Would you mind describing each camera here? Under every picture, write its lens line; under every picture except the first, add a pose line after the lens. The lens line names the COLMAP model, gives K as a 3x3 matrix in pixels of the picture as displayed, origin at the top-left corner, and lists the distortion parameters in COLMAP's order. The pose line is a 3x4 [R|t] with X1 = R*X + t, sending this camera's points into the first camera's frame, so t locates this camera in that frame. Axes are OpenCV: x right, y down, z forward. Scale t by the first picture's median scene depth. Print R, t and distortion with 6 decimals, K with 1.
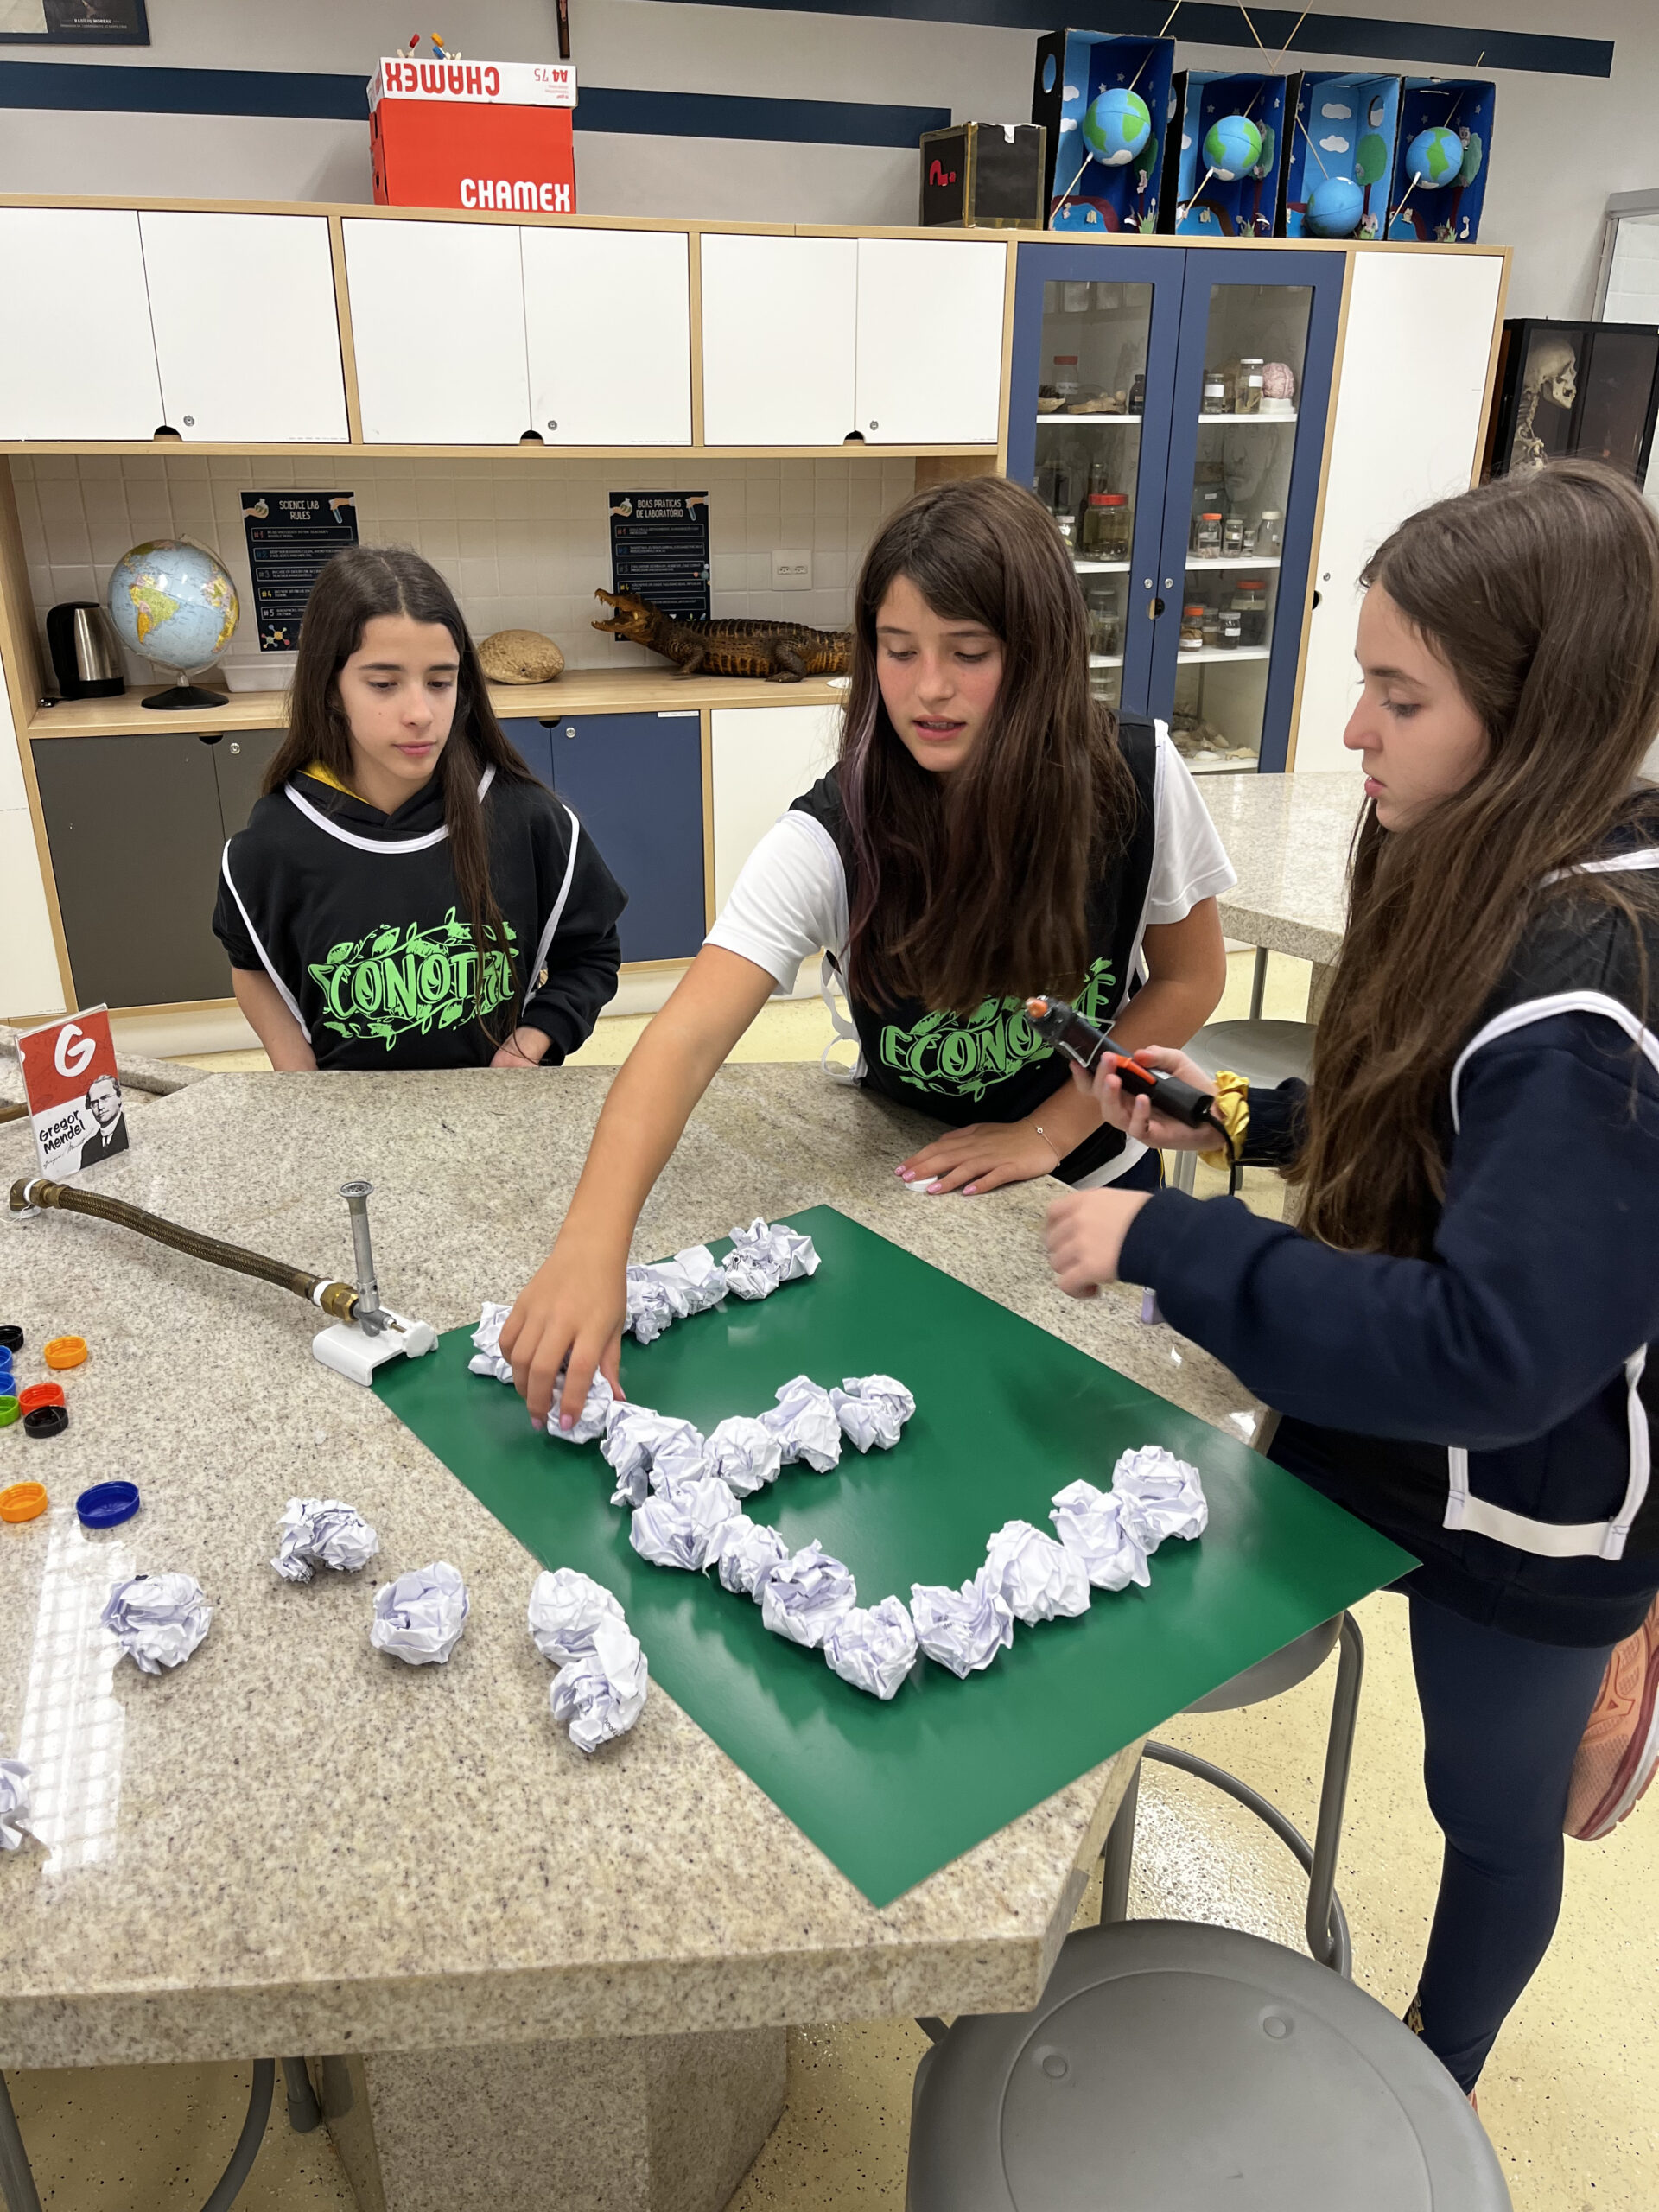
lens RADIAL K [[1679.7, 0, 823.4], [0, 1679.7, 1101.4], [0, 0, 1]] dist [0.045464, -0.064327]
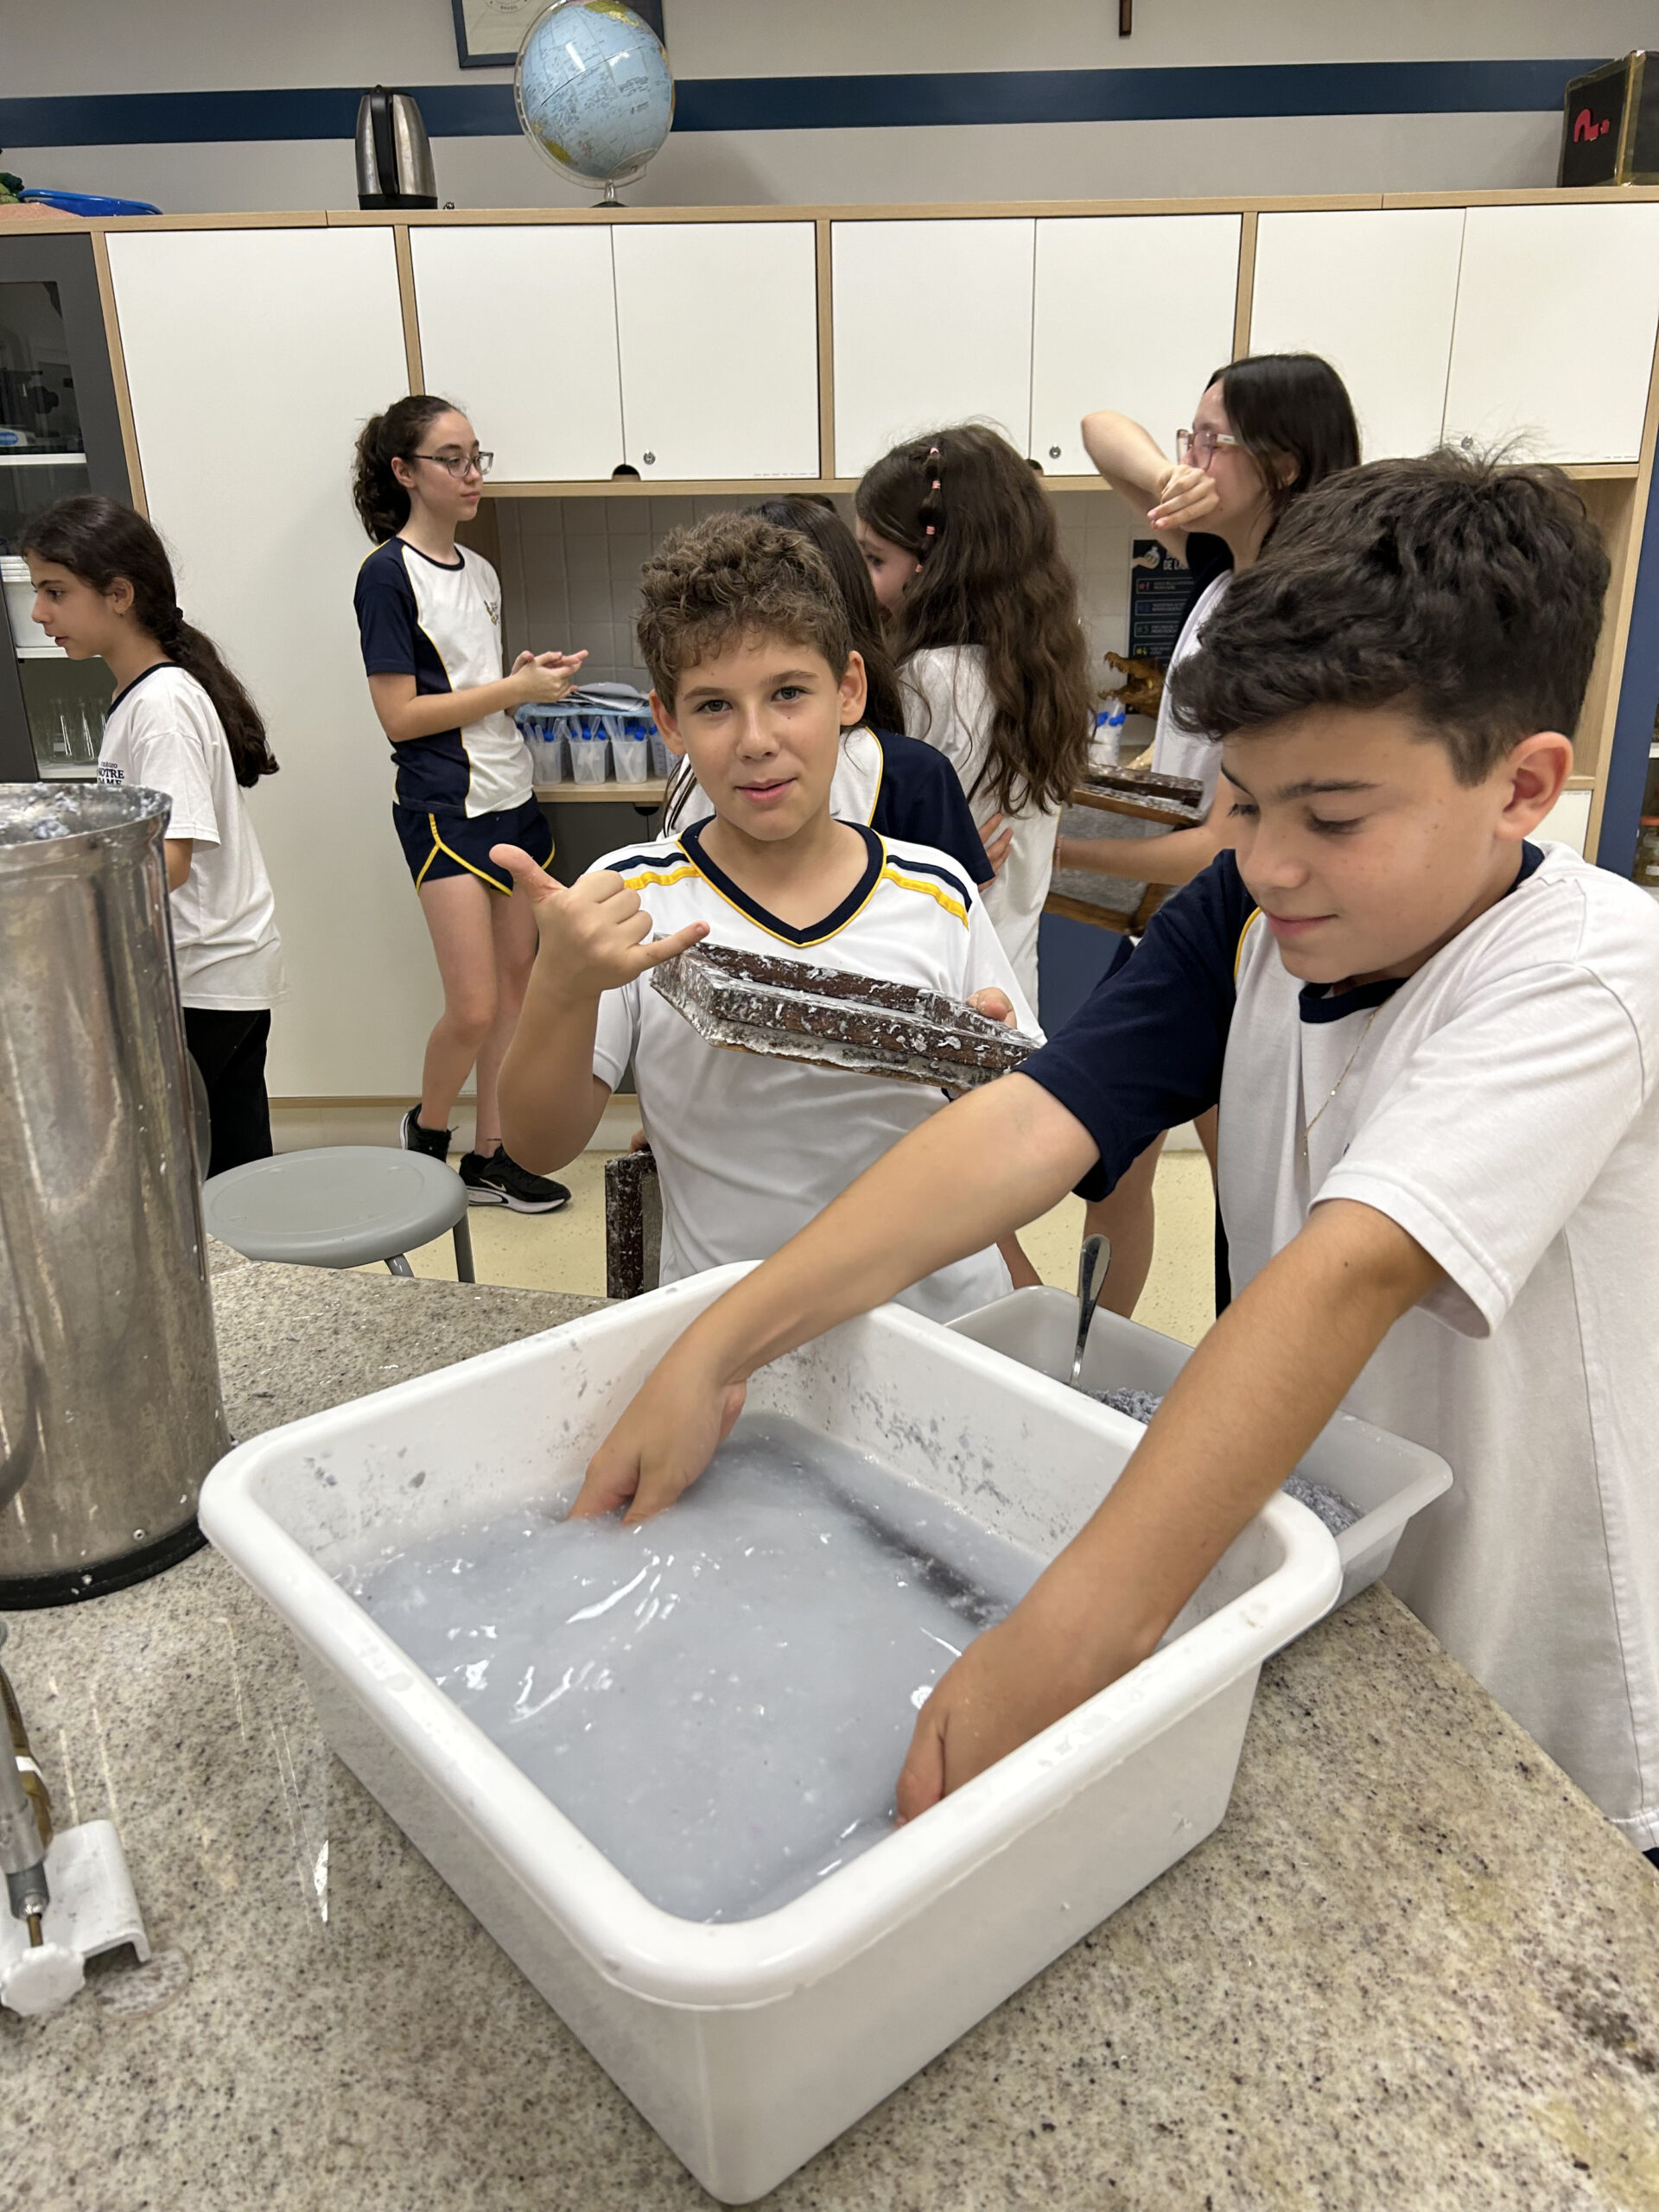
lens RADIAL K [[1653.7, 0, 855.0], [0, 1653.7, 1106.3], [0, 0, 1]] dist [0.049217, -0.053108]
pose [[0.944319, 0.091936, -0.315925, 0.033344], [-0.107598, 0.993664, -0.032457, -0.036158], [0.310940, 0.064643, 0.948229, 0.185734]]
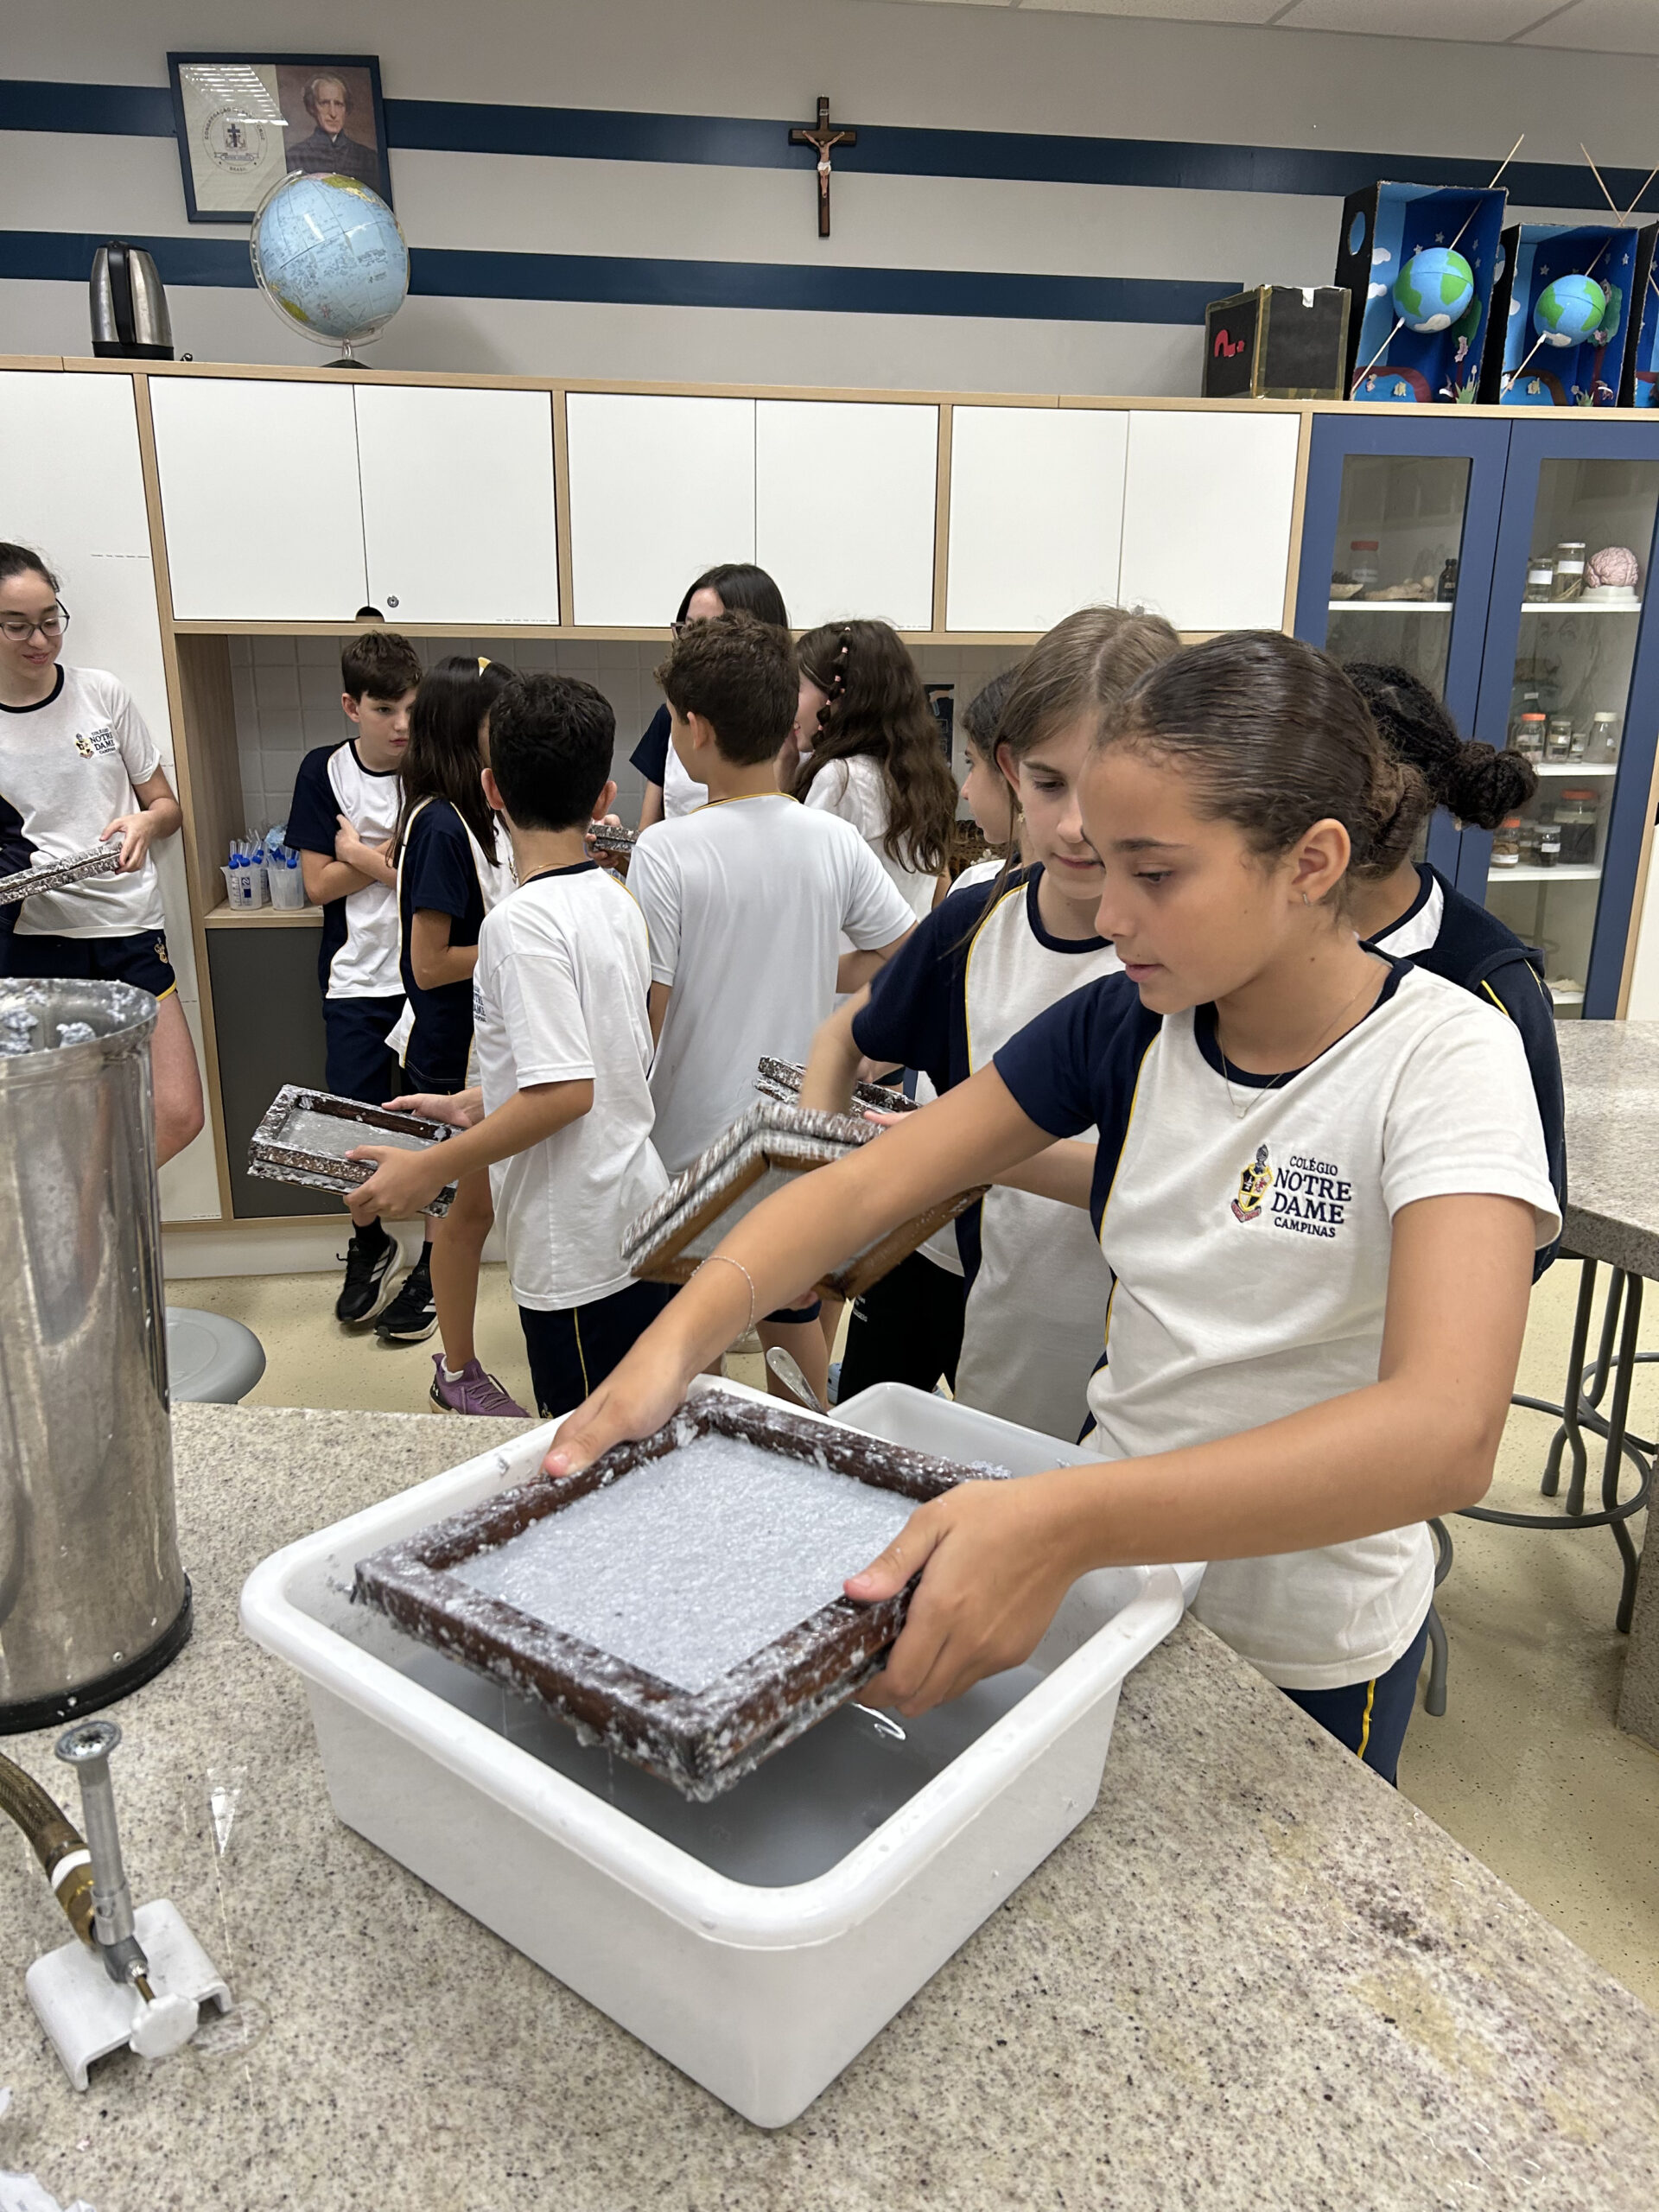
lens RADIAL K [[1653.7, 0, 840.9], [0, 1653.7, 1098.5], [0, 0, 1]] dist [0.049217, -0.053108]
pose [[0.987434, 0.048082, -0.150541, 0.018281], [-0.065013, 0.991843, -0.109640, -0.037643], [0.144042, 0.118050, 0.982505, 0.140012]]
